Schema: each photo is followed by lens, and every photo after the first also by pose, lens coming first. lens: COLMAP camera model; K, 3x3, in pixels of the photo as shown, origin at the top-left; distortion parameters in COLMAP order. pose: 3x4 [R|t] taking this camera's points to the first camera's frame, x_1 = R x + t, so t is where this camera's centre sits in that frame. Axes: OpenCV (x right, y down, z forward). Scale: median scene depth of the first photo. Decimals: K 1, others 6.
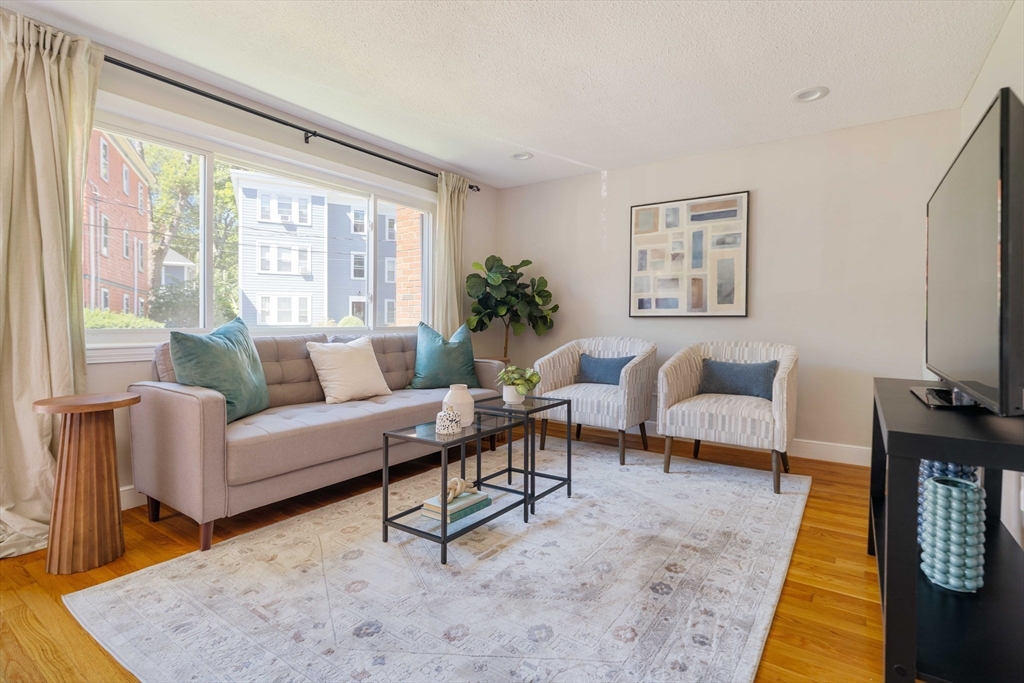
lens RADIAL K [[510.9, 0, 619.8], [0, 510.9, 334.2], [0, 0, 1]] dist [-0.010859, 0.001701]
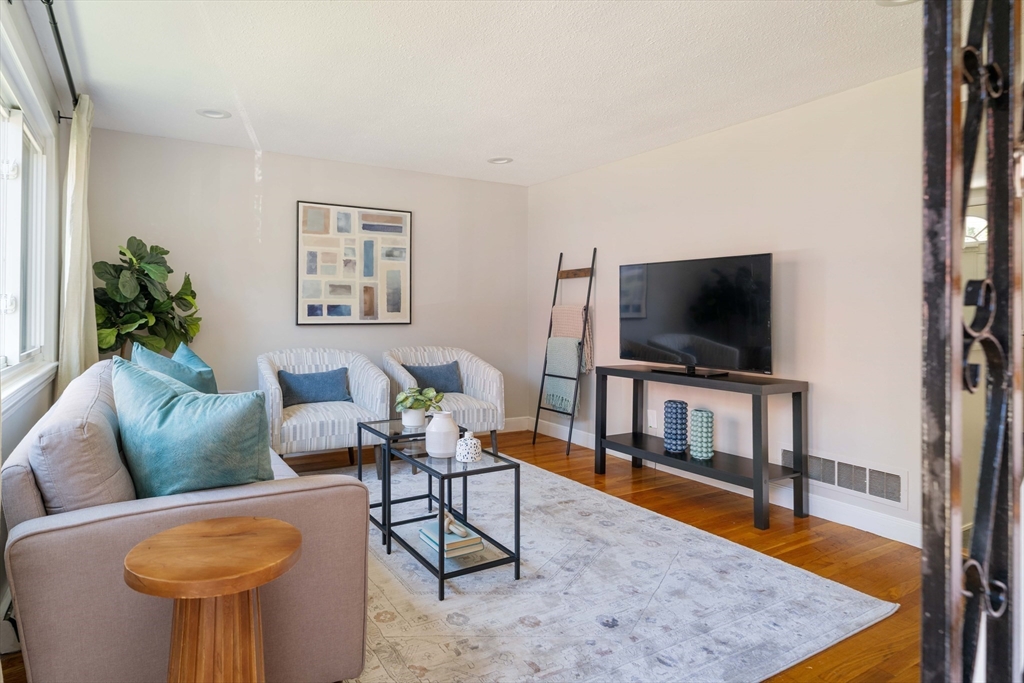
lens RADIAL K [[574.4, 0, 470.4], [0, 574.4, 315.2], [0, 0, 1]] dist [-0.000141, -0.000224]
pose [[0.471282, -0.006158, 0.881961, -0.764250], [0.013355, 0.999911, -0.000155, -0.049342], [-0.881882, 0.011851, 0.471322, 0.279507]]
